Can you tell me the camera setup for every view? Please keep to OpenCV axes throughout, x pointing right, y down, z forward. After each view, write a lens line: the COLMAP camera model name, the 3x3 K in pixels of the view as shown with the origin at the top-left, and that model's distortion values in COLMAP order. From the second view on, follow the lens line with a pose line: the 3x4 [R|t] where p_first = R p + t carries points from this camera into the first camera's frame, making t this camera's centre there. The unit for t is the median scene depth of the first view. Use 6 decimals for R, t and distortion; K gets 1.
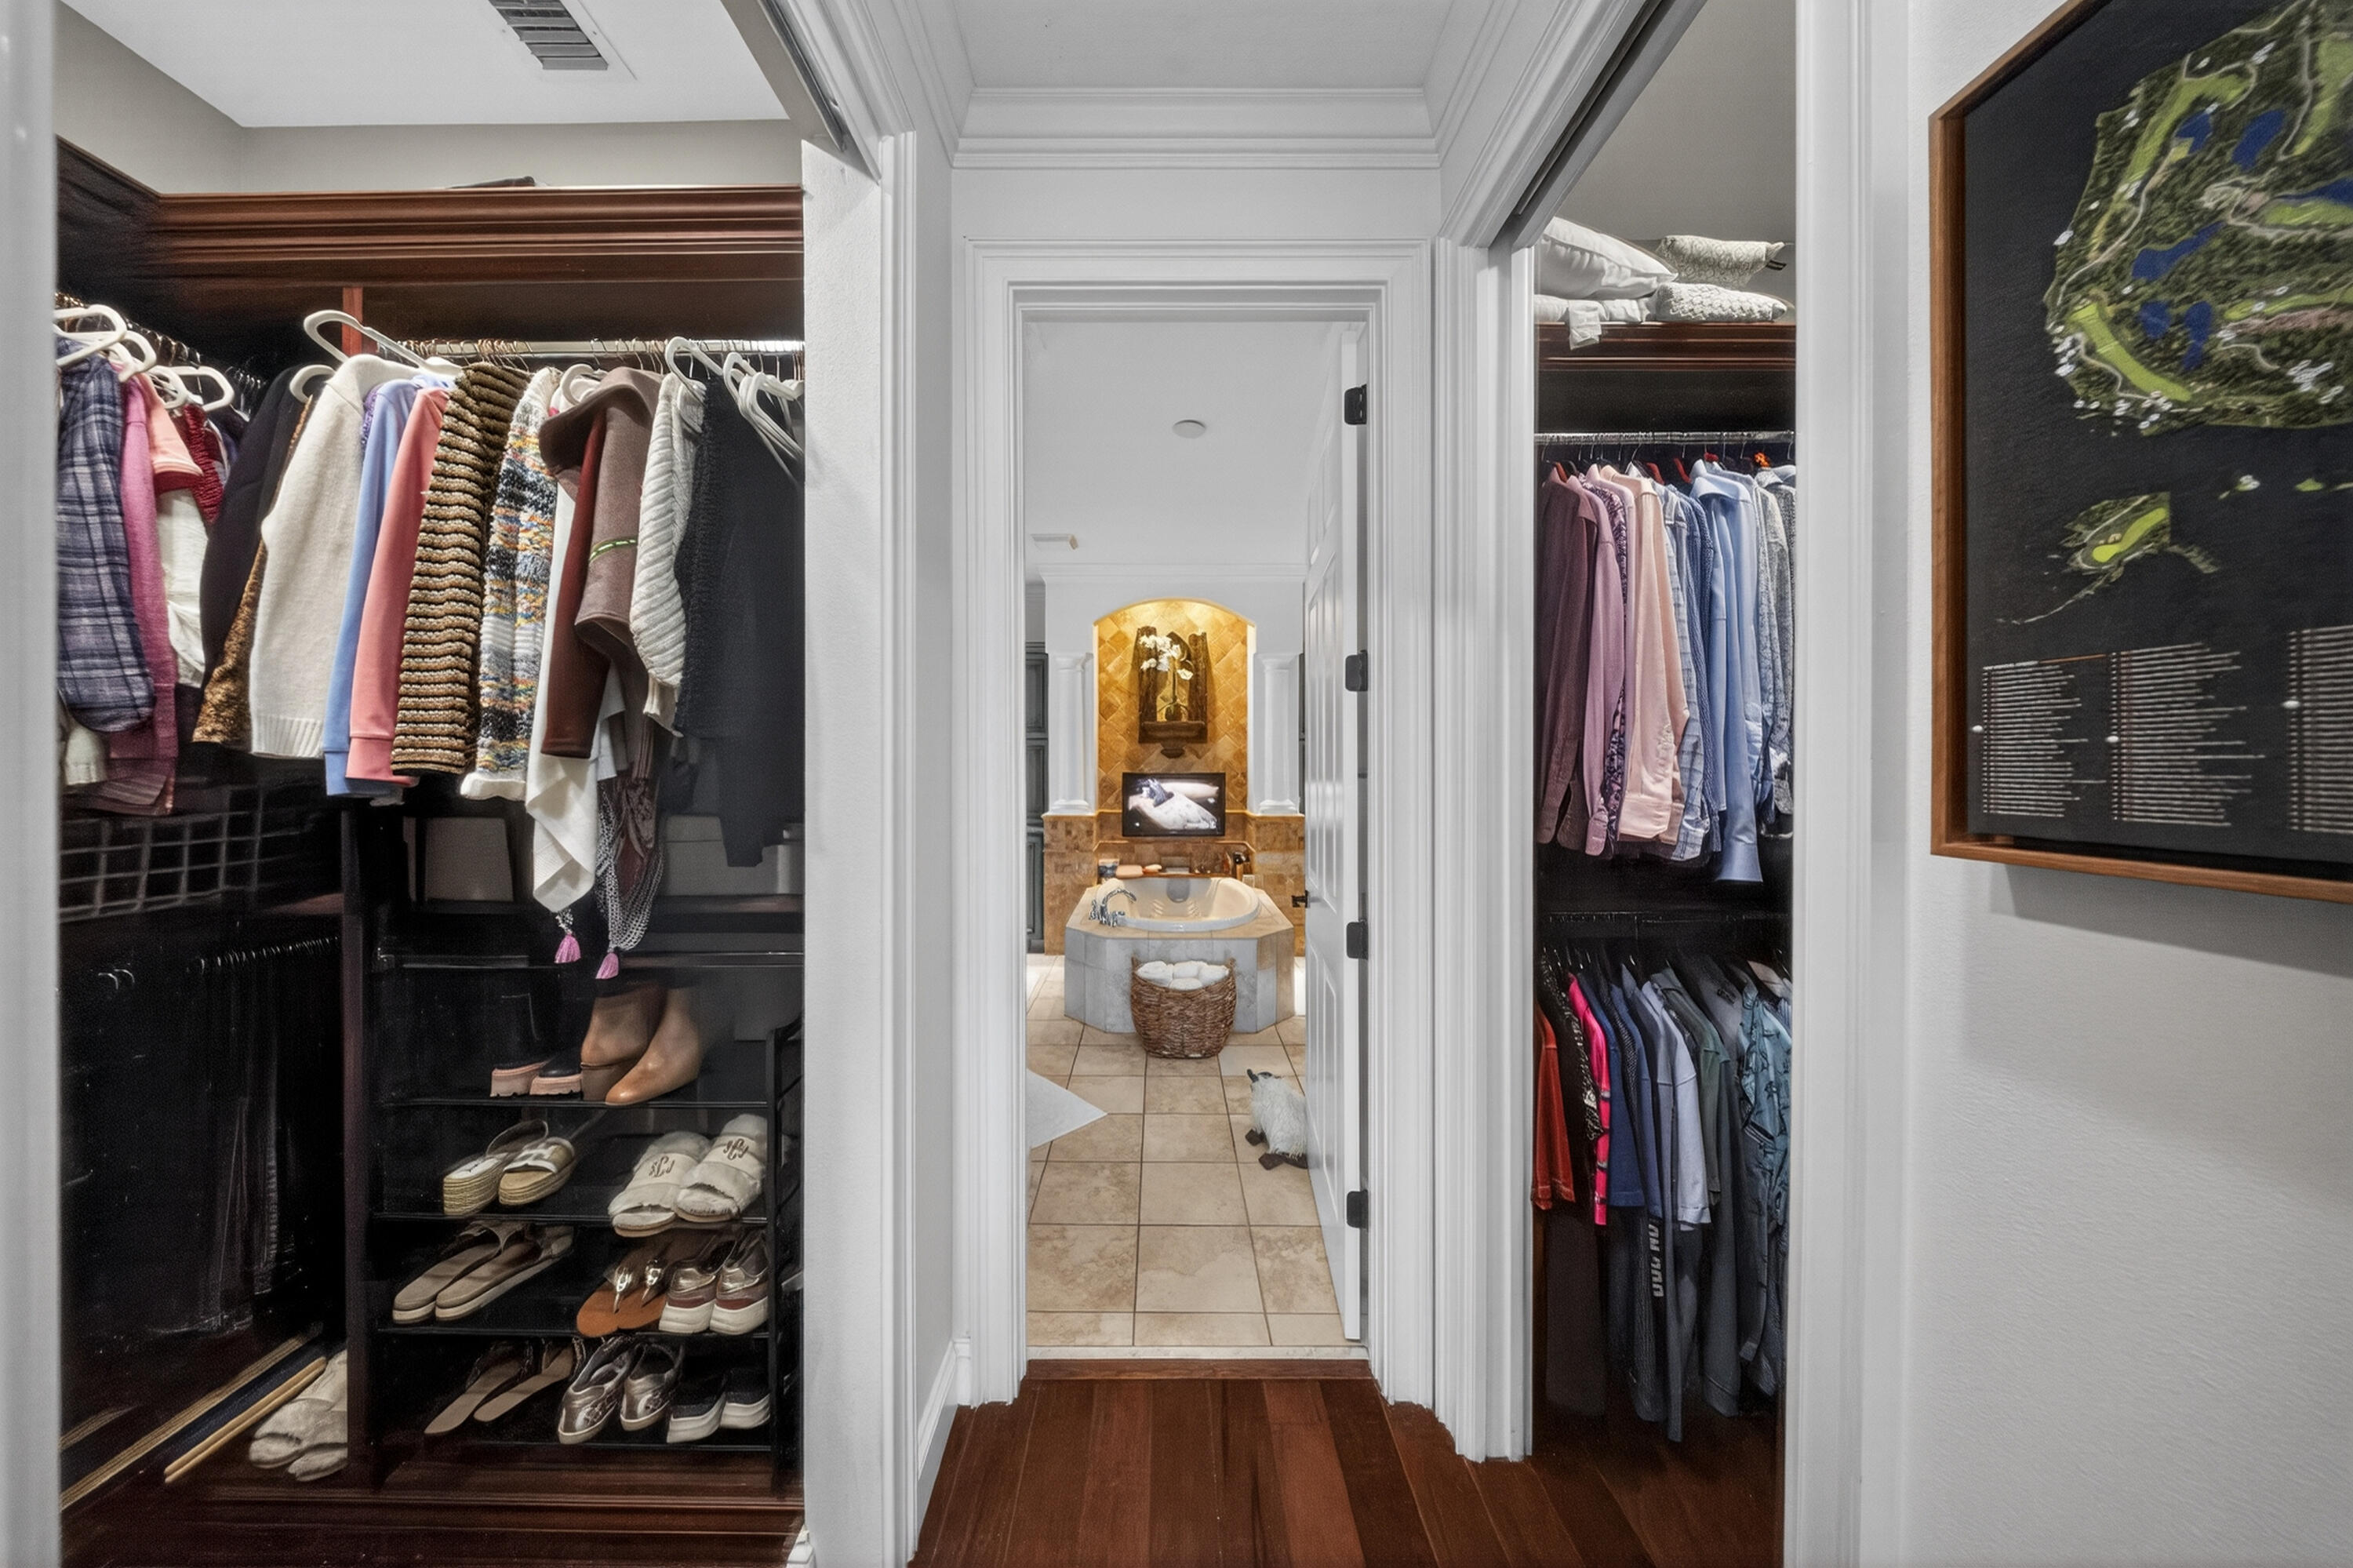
lens RADIAL K [[697.4, 0, 1163.1], [0, 697.4, 765.4], [0, 0, 1]] dist [-0.005685, 0.000210]
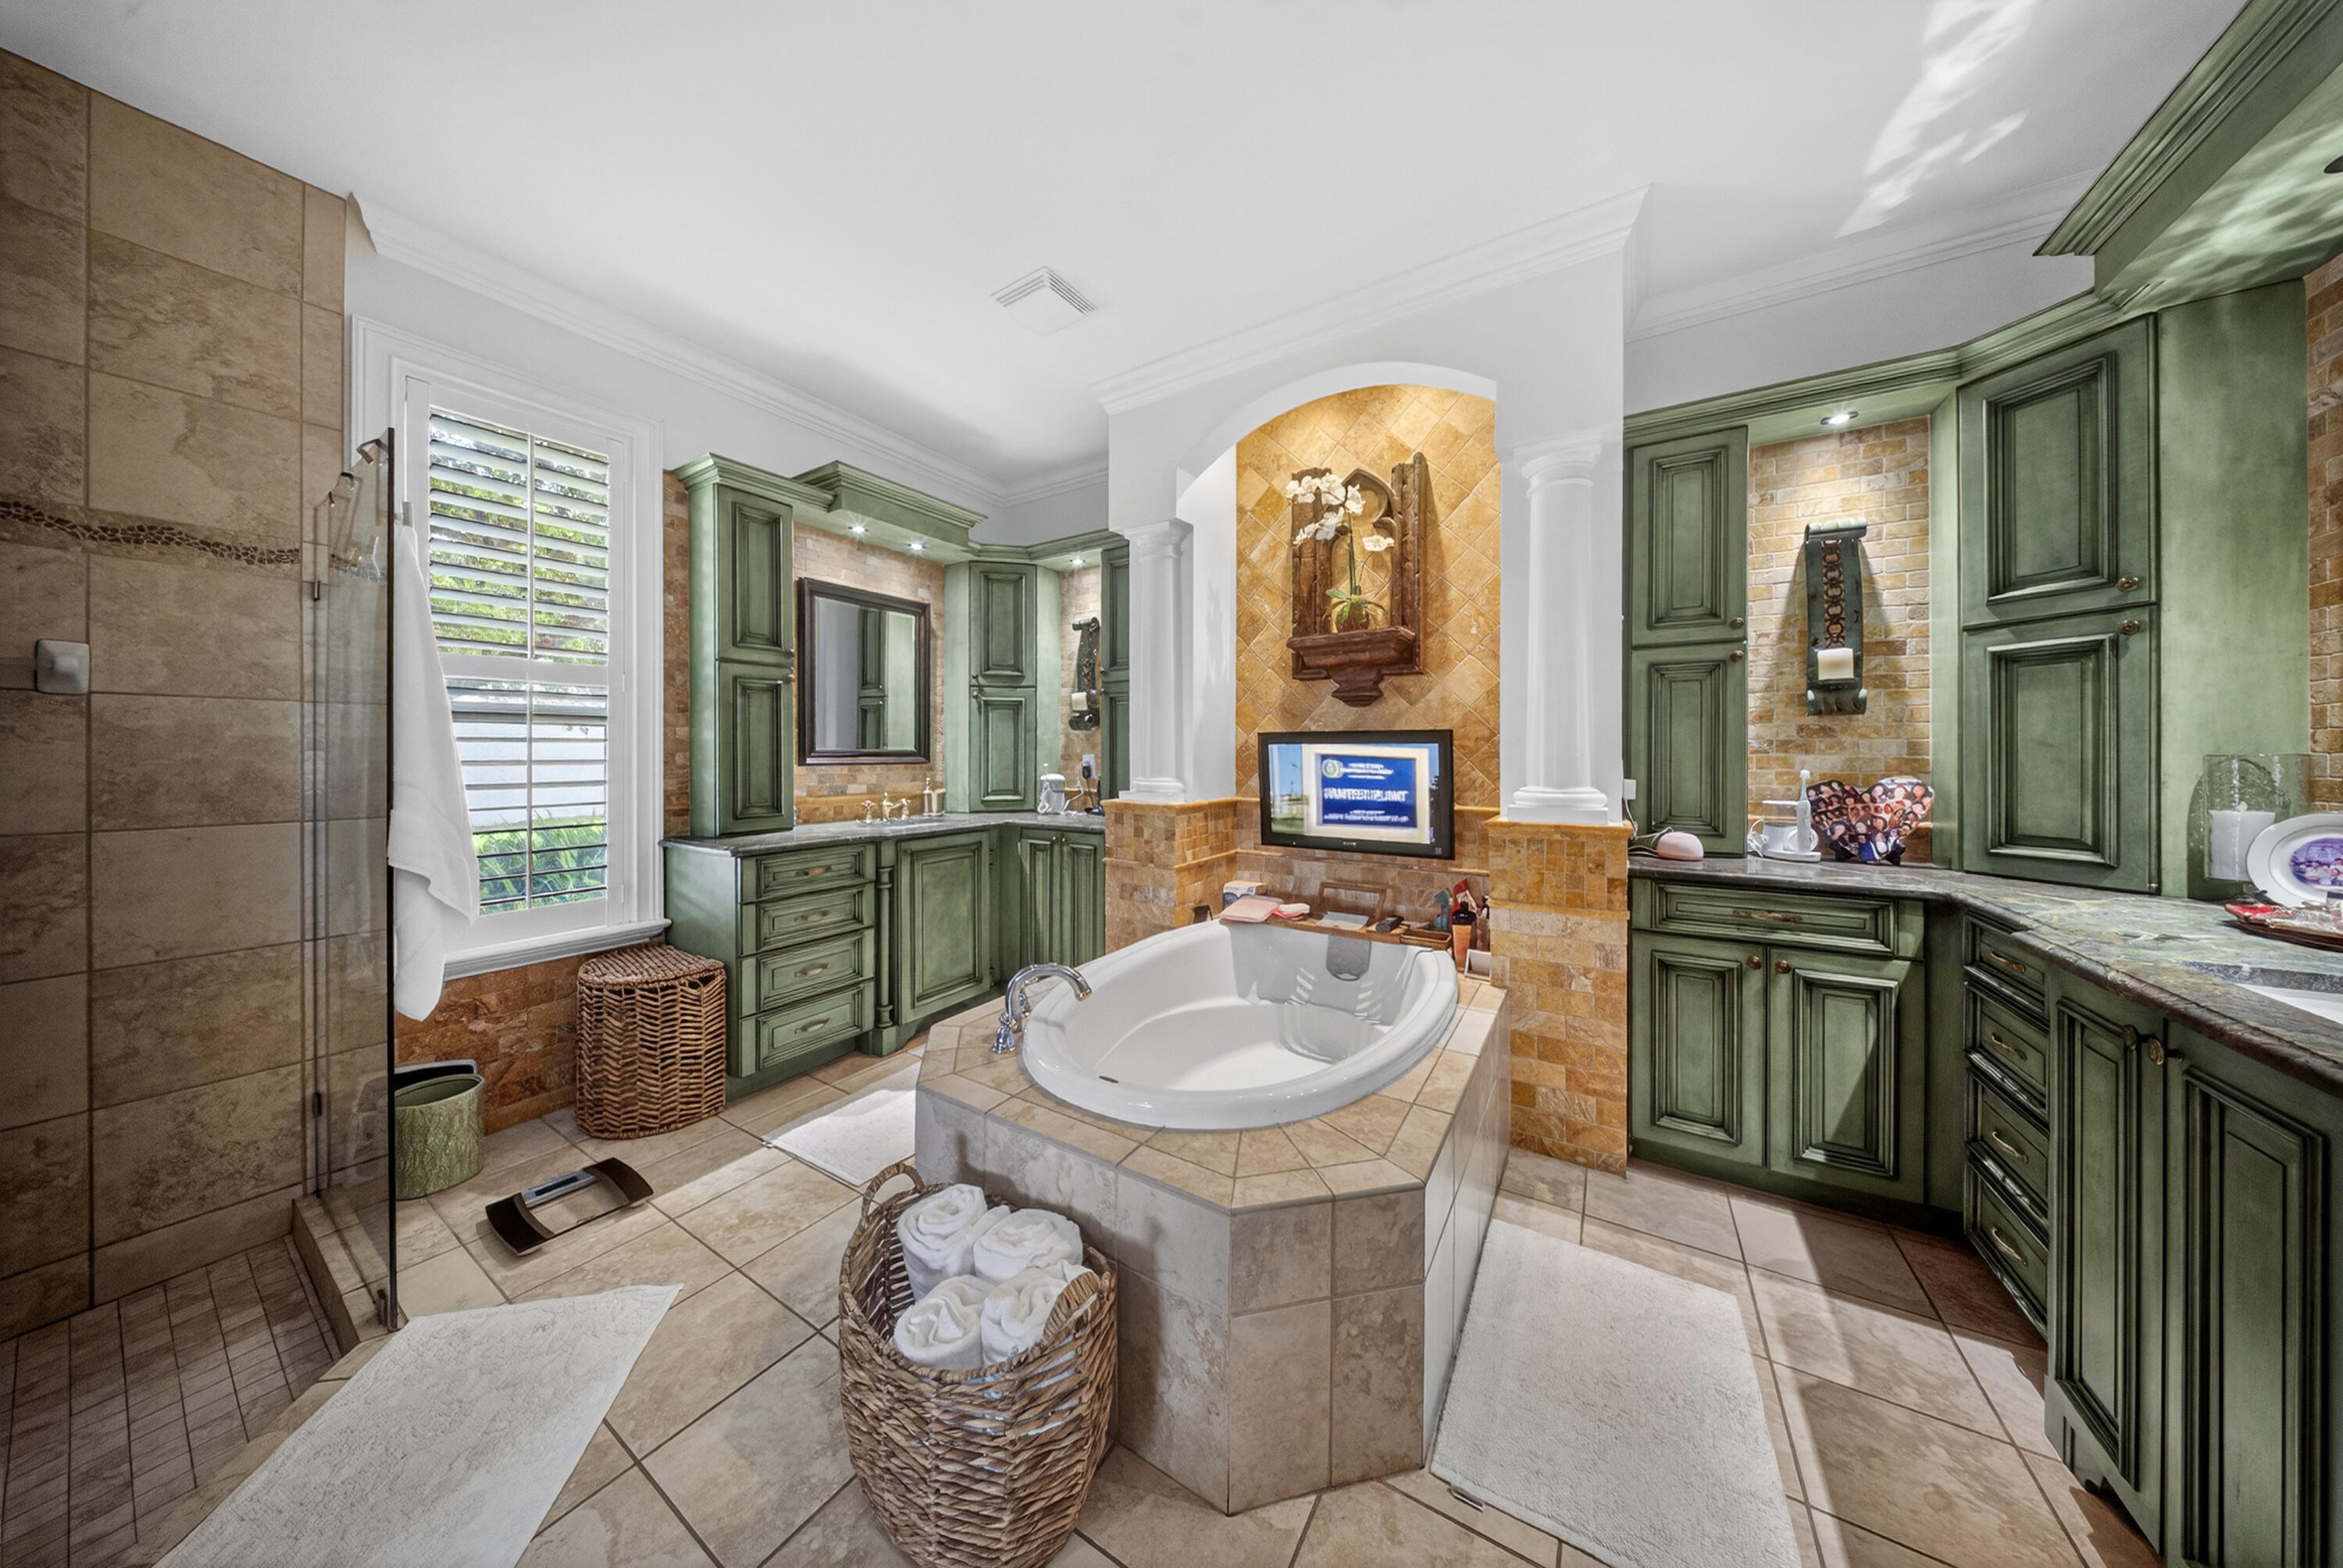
lens RADIAL K [[694.4, 0, 1166.7], [0, 694.4, 760.0], [0, 0, 1]] dist [-0.005685, 0.000210]
pose [[0.843768, 0.007558, -0.536655, 0.193765], [-0.006372, 0.999971, 0.004064, 0.033538], [0.536671, -0.000010, 0.843792, 0.522934]]
